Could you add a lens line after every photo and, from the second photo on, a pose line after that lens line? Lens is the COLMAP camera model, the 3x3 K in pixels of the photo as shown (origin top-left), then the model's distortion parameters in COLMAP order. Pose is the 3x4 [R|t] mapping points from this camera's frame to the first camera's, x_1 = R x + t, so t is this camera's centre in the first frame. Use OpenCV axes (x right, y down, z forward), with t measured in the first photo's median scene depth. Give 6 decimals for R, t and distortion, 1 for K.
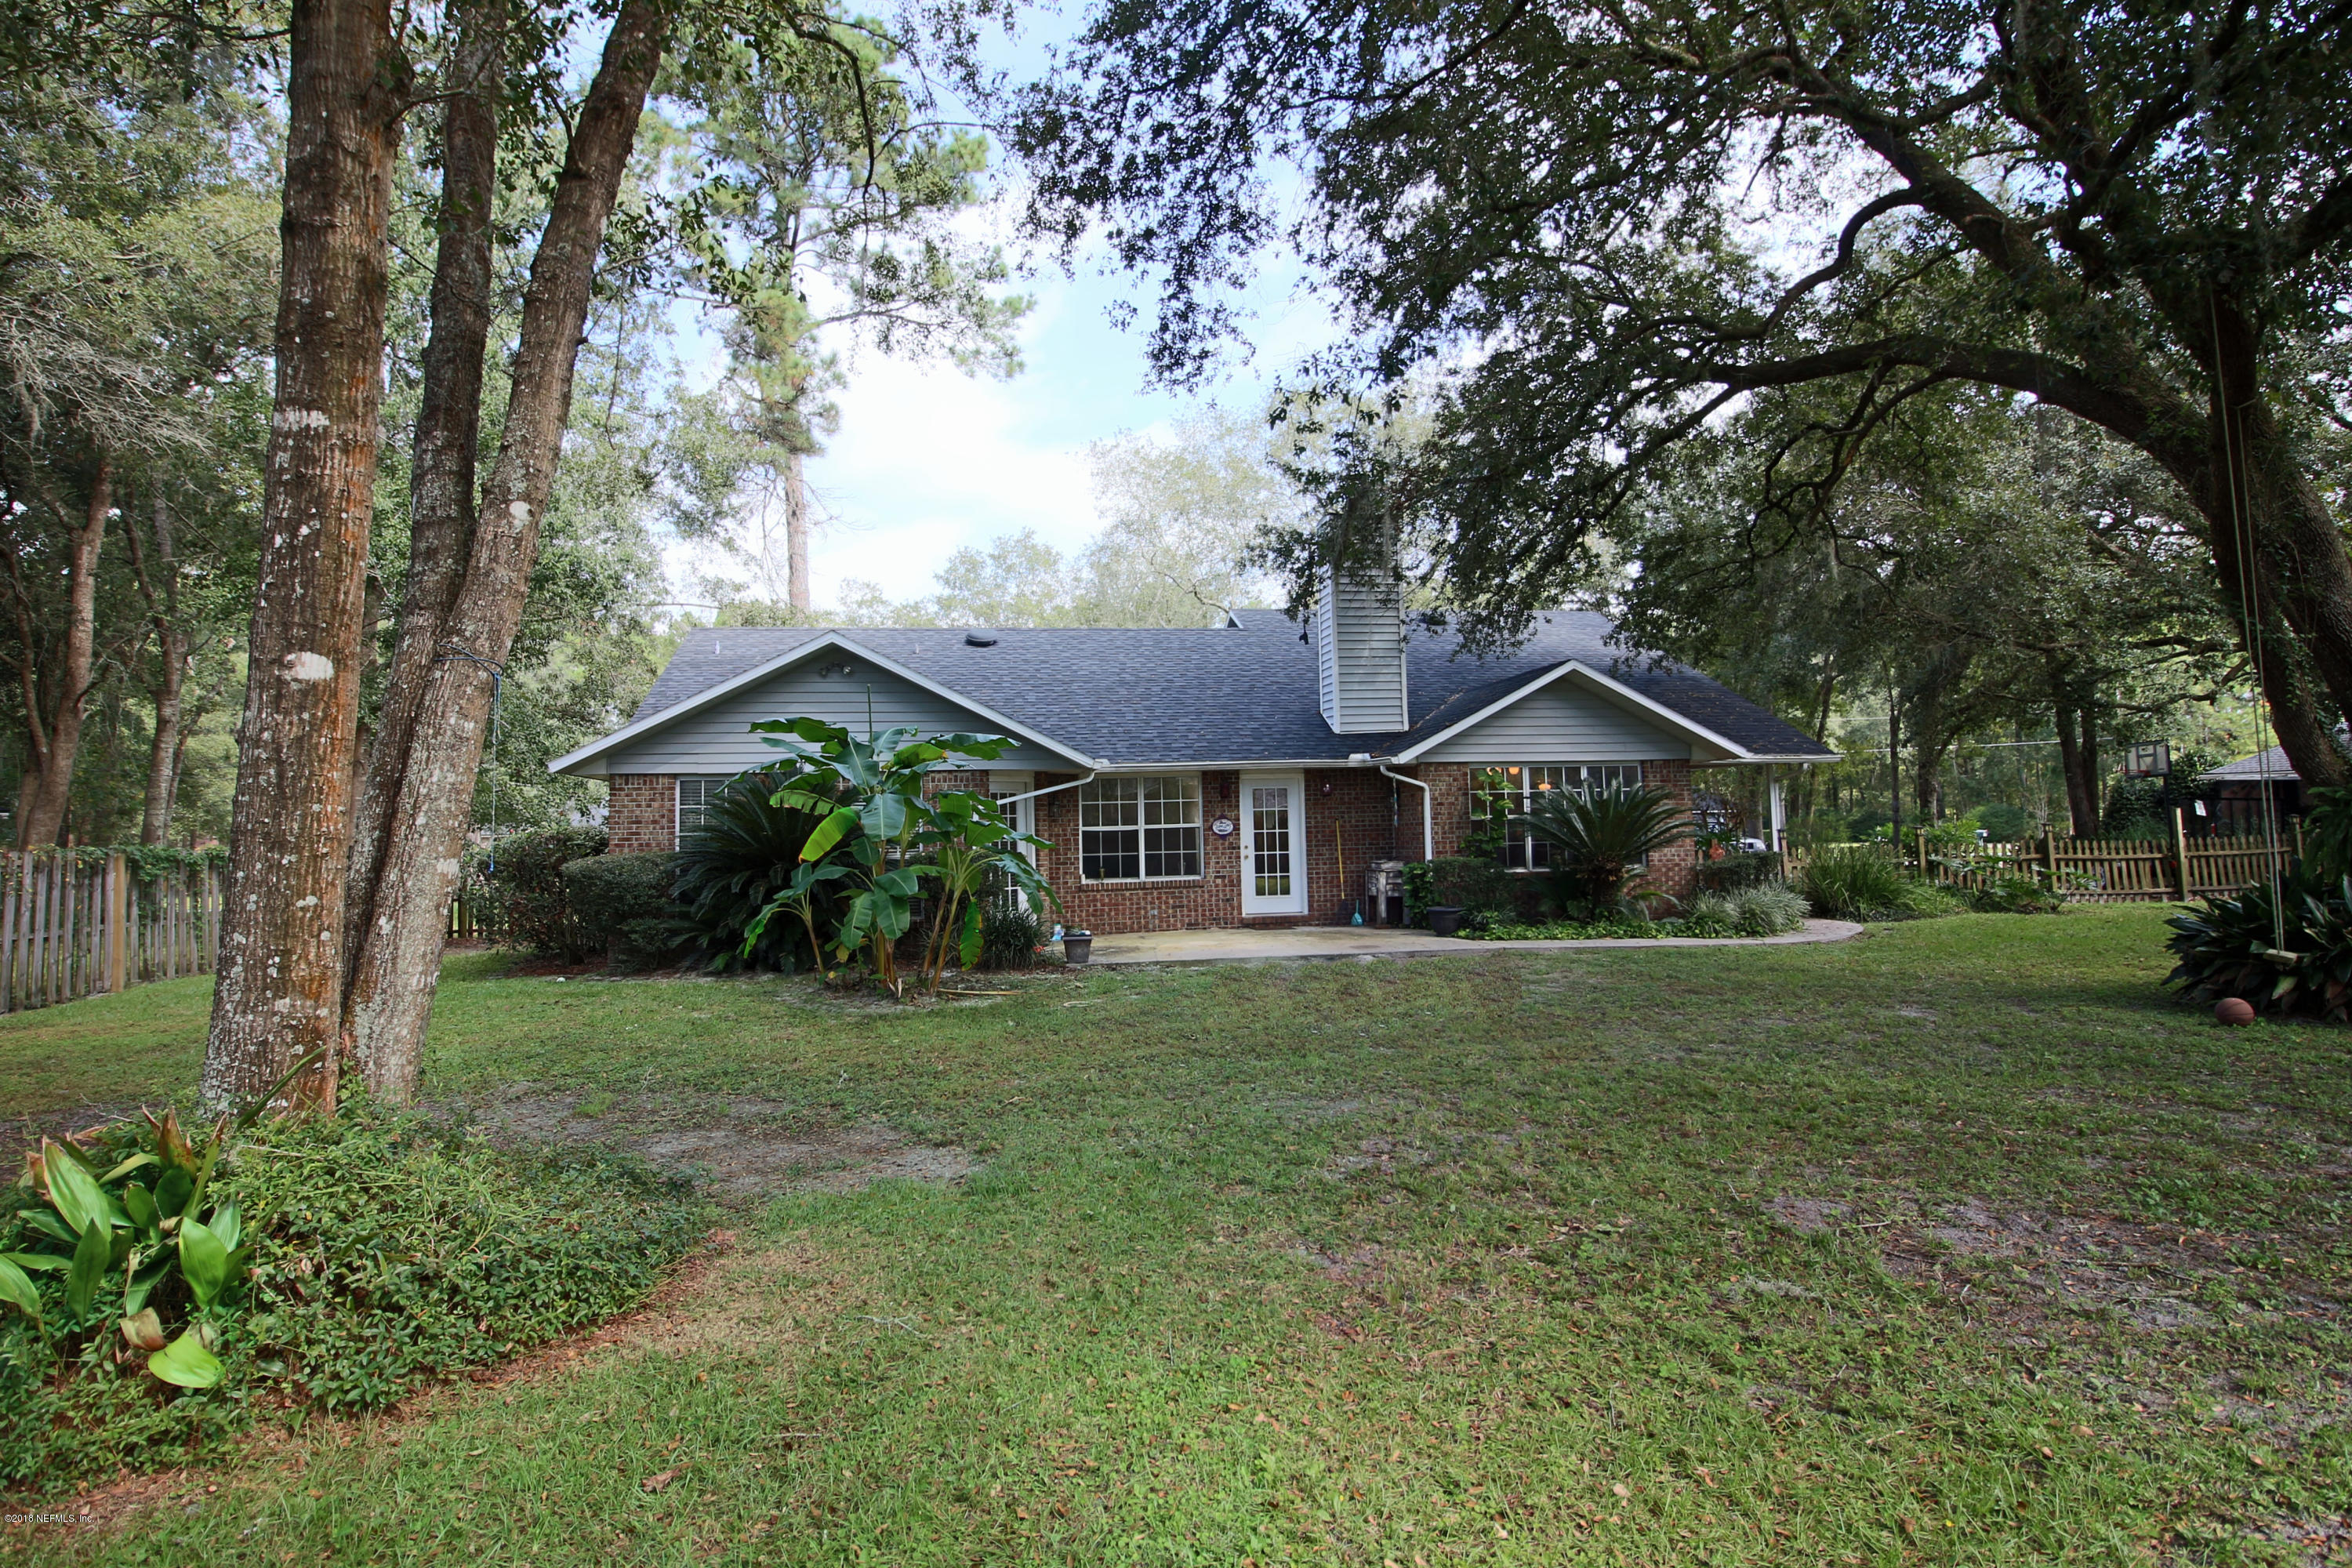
lens RADIAL K [[1207.3, 0, 1166.9], [0, 1207.3, 748.4], [0, 0, 1]] dist [0.001632, -0.015893]
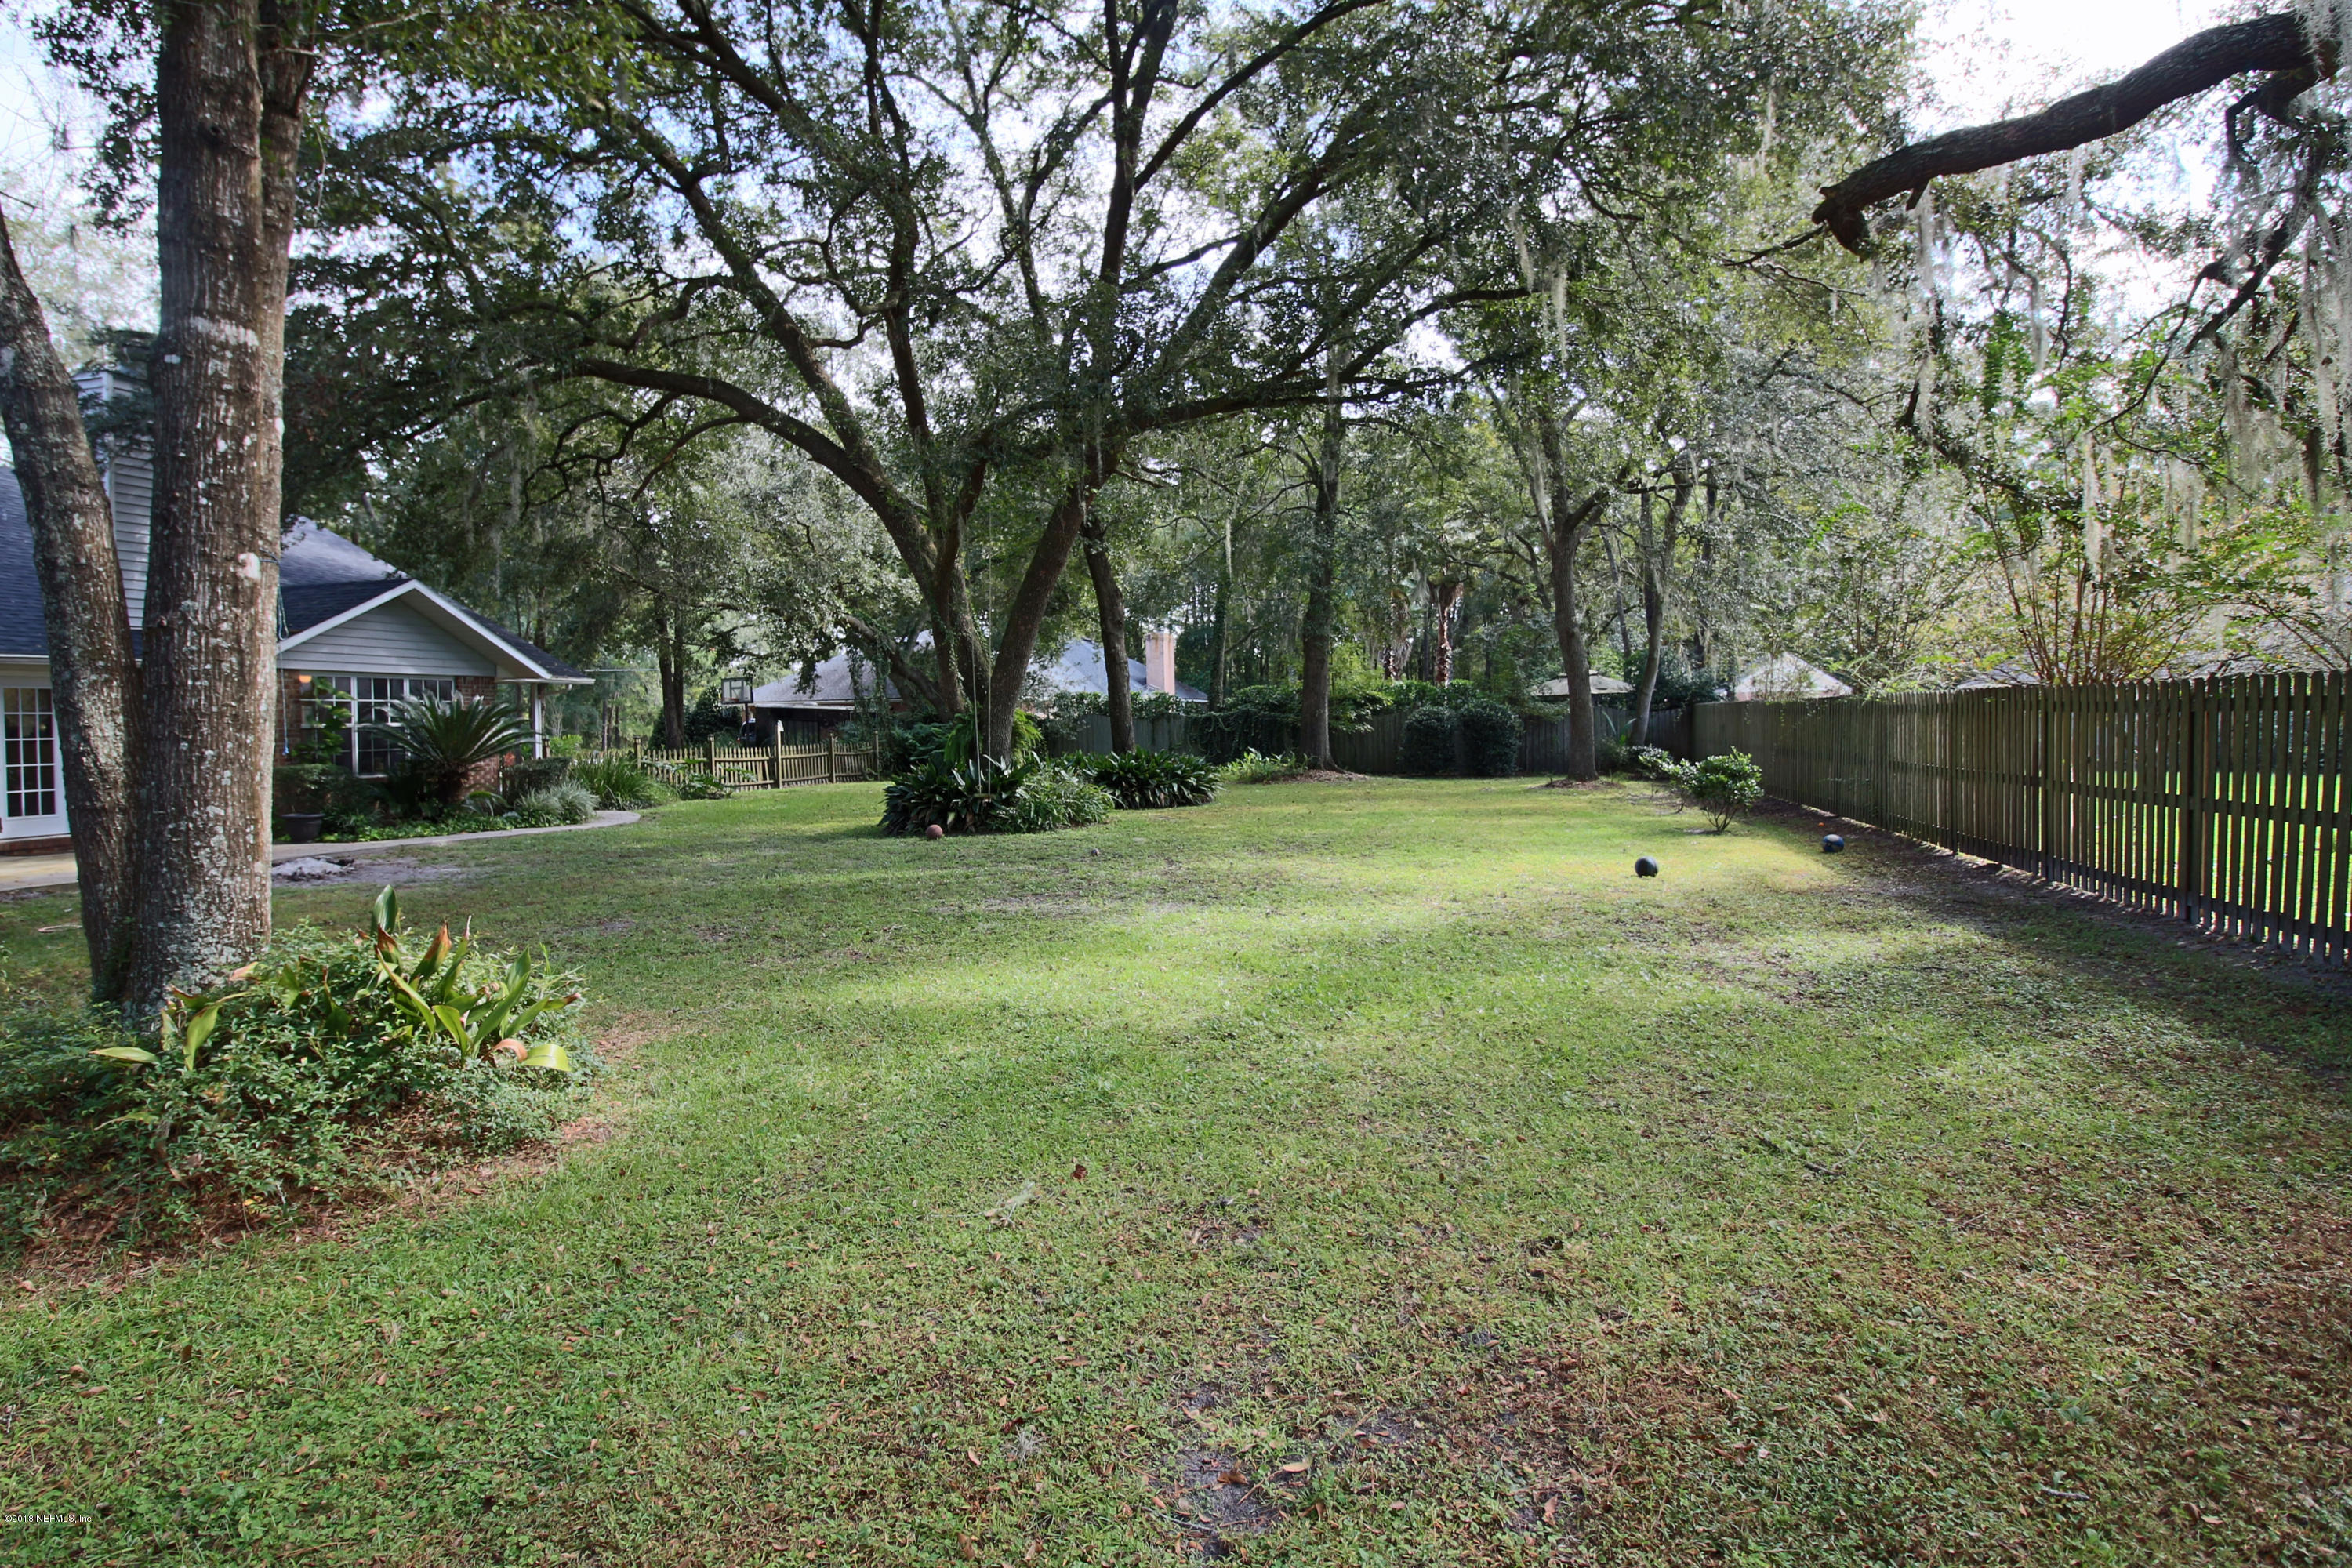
lens RADIAL K [[1207.3, 0, 1166.9], [0, 1207.3, 748.4], [0, 0, 1]] dist [0.001632, -0.015893]
pose [[0.417649, -0.003849, 0.908600, -1.355562], [-0.057986, 0.997840, 0.030881, 0.016315], [-0.906756, -0.065583, 0.416523, -0.234895]]
